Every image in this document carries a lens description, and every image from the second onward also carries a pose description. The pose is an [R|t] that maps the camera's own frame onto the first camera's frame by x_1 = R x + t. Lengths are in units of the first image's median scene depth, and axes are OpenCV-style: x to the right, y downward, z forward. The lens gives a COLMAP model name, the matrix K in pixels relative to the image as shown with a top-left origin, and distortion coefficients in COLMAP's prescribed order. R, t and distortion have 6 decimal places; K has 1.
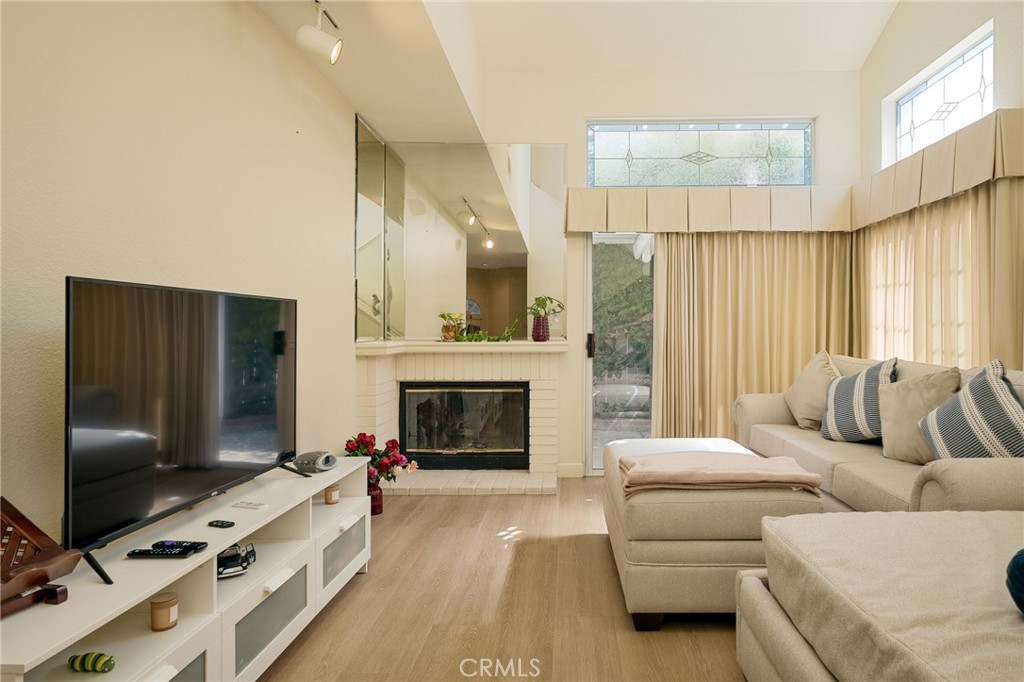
lens RADIAL K [[651.9, 0, 512.0], [0, 651.9, 341.0], [0, 0, 1]] dist [-0.001559, -0.030883]
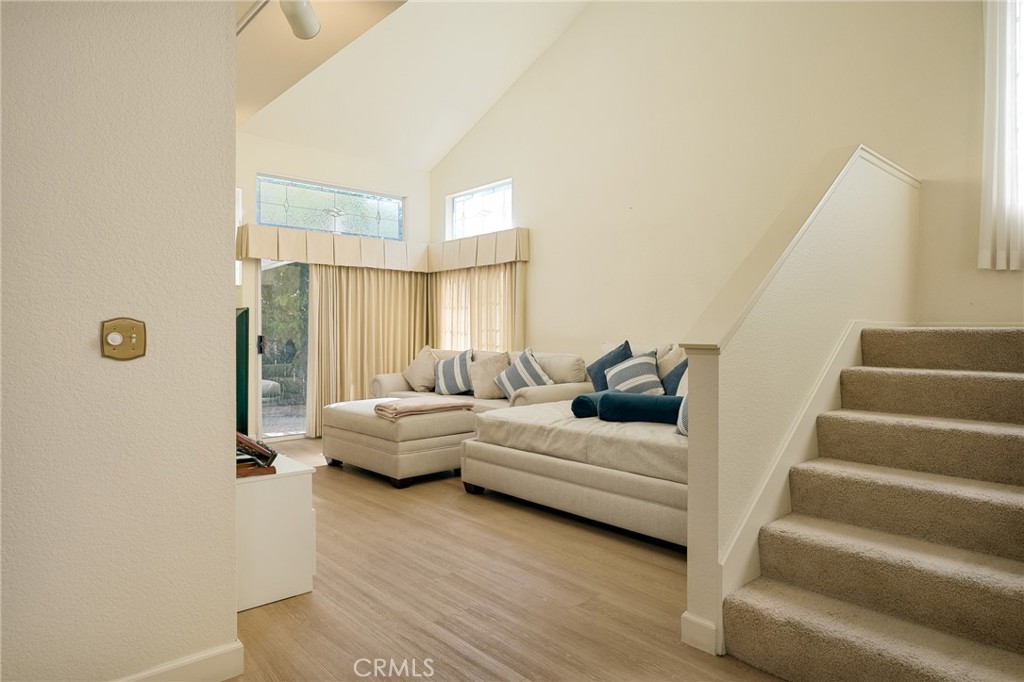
lens RADIAL K [[651.9, 0, 512.0], [0, 651.9, 341.0], [0, 0, 1]] dist [-0.001559, -0.030883]
pose [[0.716686, -0.006094, 0.697370, -0.548910], [0.007241, 0.999973, 0.001296, 0.002034], [-0.697359, 0.004121, 0.716710, -0.374212]]
